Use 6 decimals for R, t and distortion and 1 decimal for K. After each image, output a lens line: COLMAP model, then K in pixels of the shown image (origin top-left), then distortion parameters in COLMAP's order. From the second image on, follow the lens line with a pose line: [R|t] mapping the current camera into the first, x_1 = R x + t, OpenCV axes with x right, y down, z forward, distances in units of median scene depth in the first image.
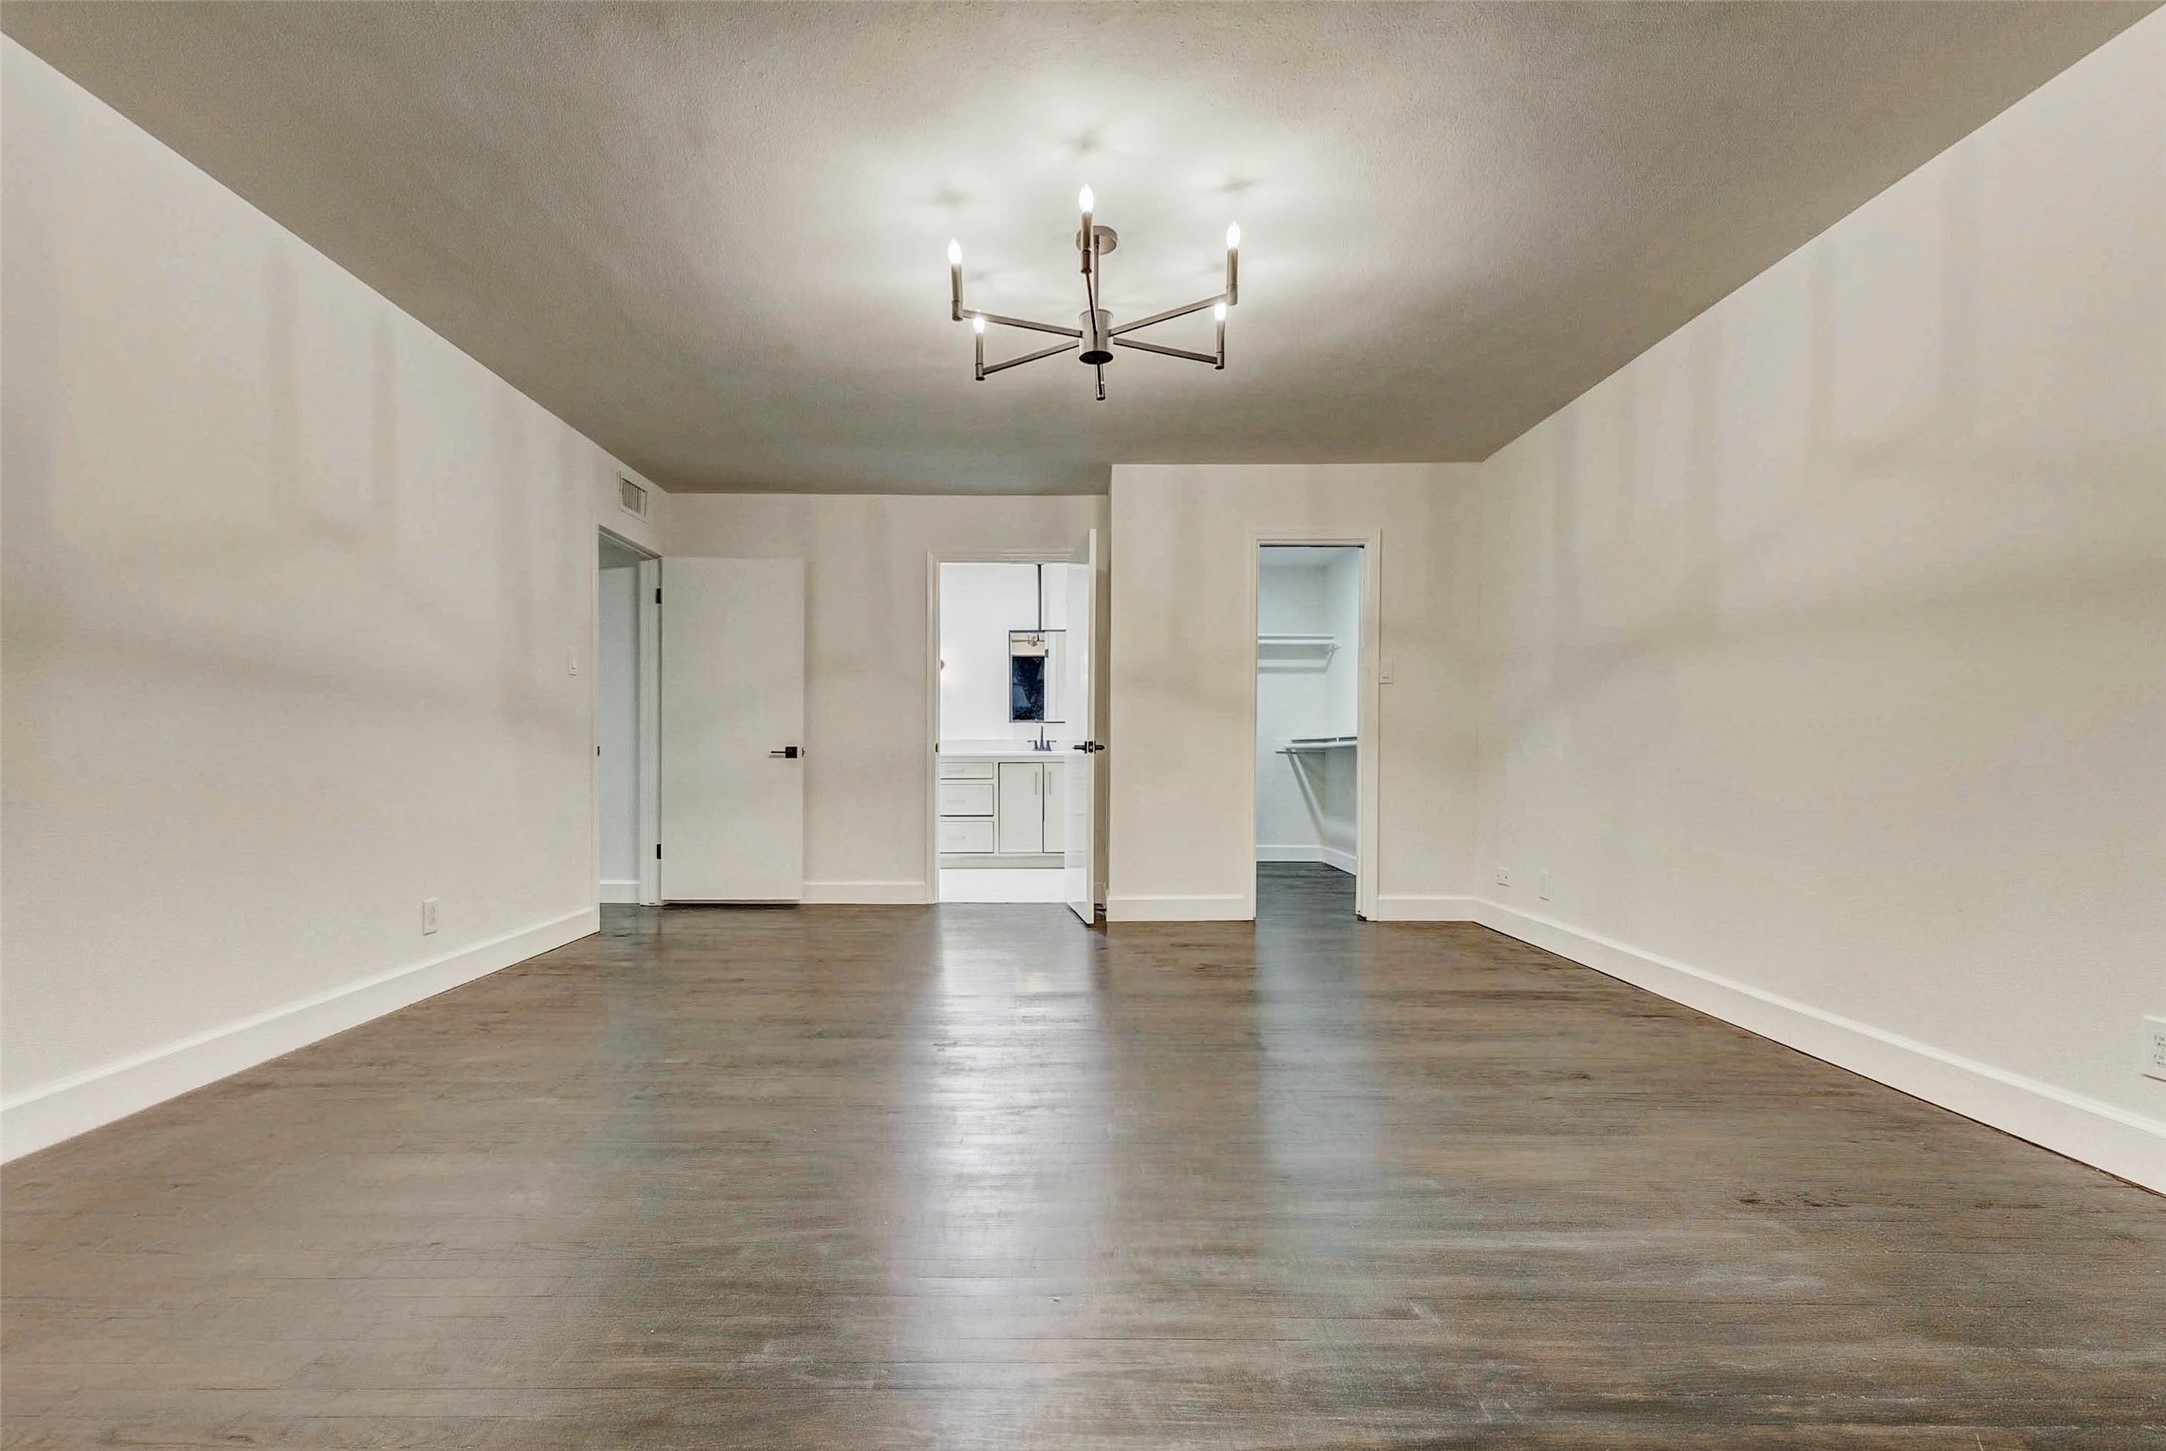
lens RADIAL K [[969.7, 0, 1084.0], [0, 969.7, 759.1], [0, 0, 1]] dist [-0.001288, -0.000001]
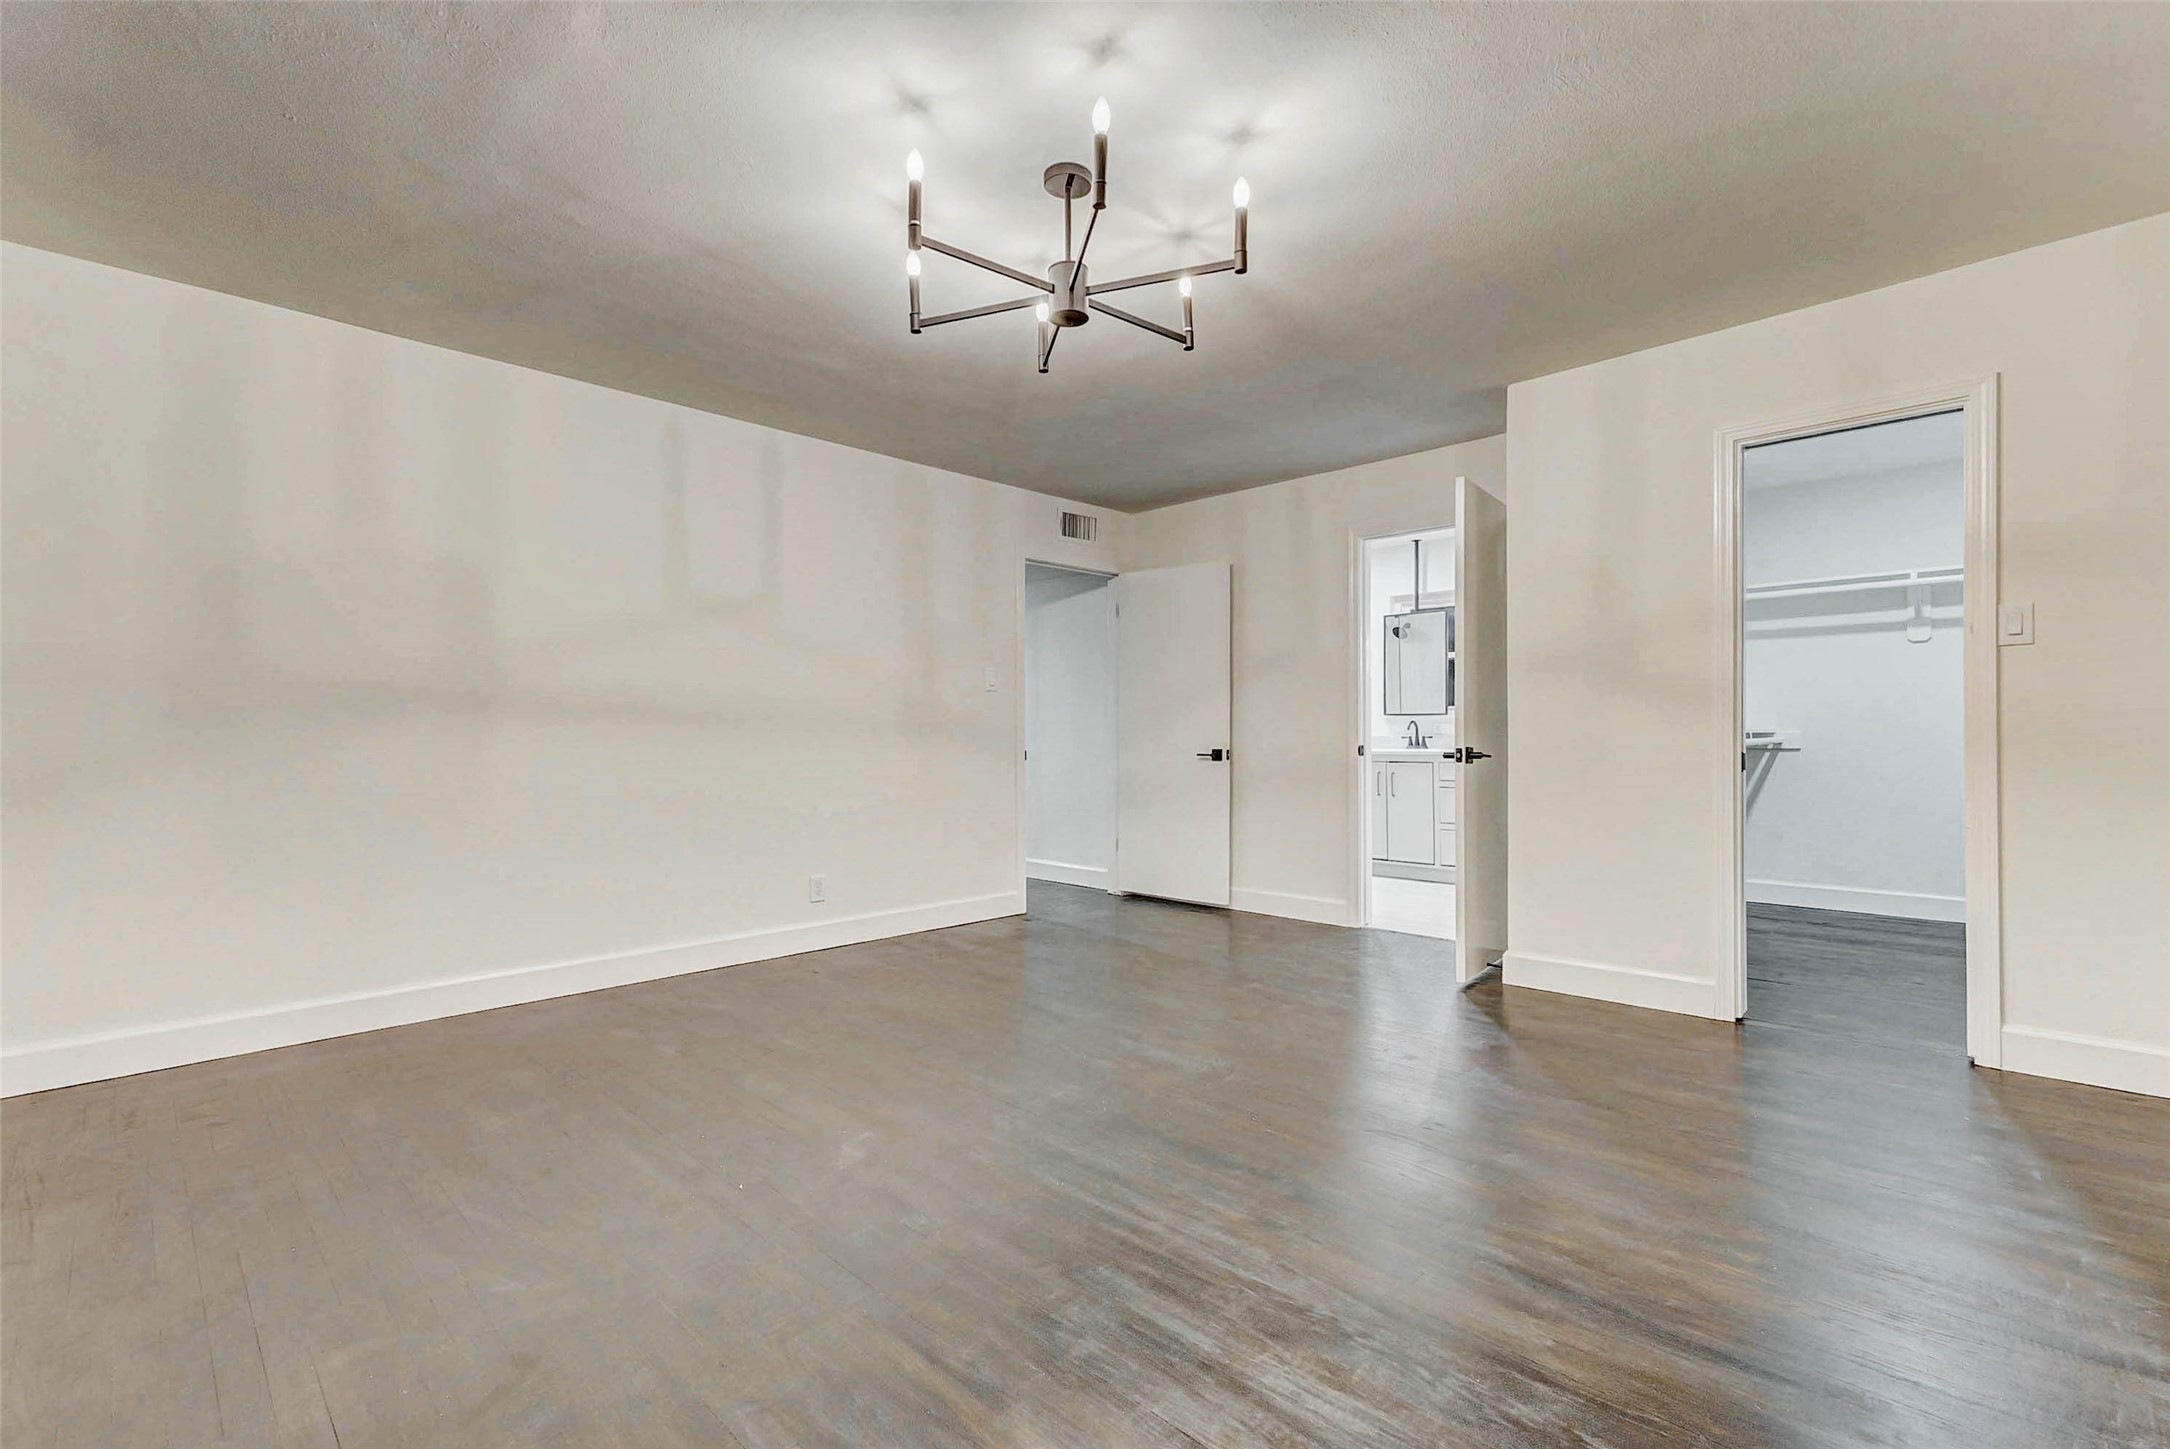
lens RADIAL K [[965.3, 0, 1085.0], [0, 965.3, 724.5], [0, 0, 1]] dist [0.000370, 0.000121]
pose [[0.702136, -0.011487, -0.711950, 0.334285], [0.000569, 0.999879, -0.015572, -0.024742], [0.712042, 0.010529, 0.702058, 0.227076]]
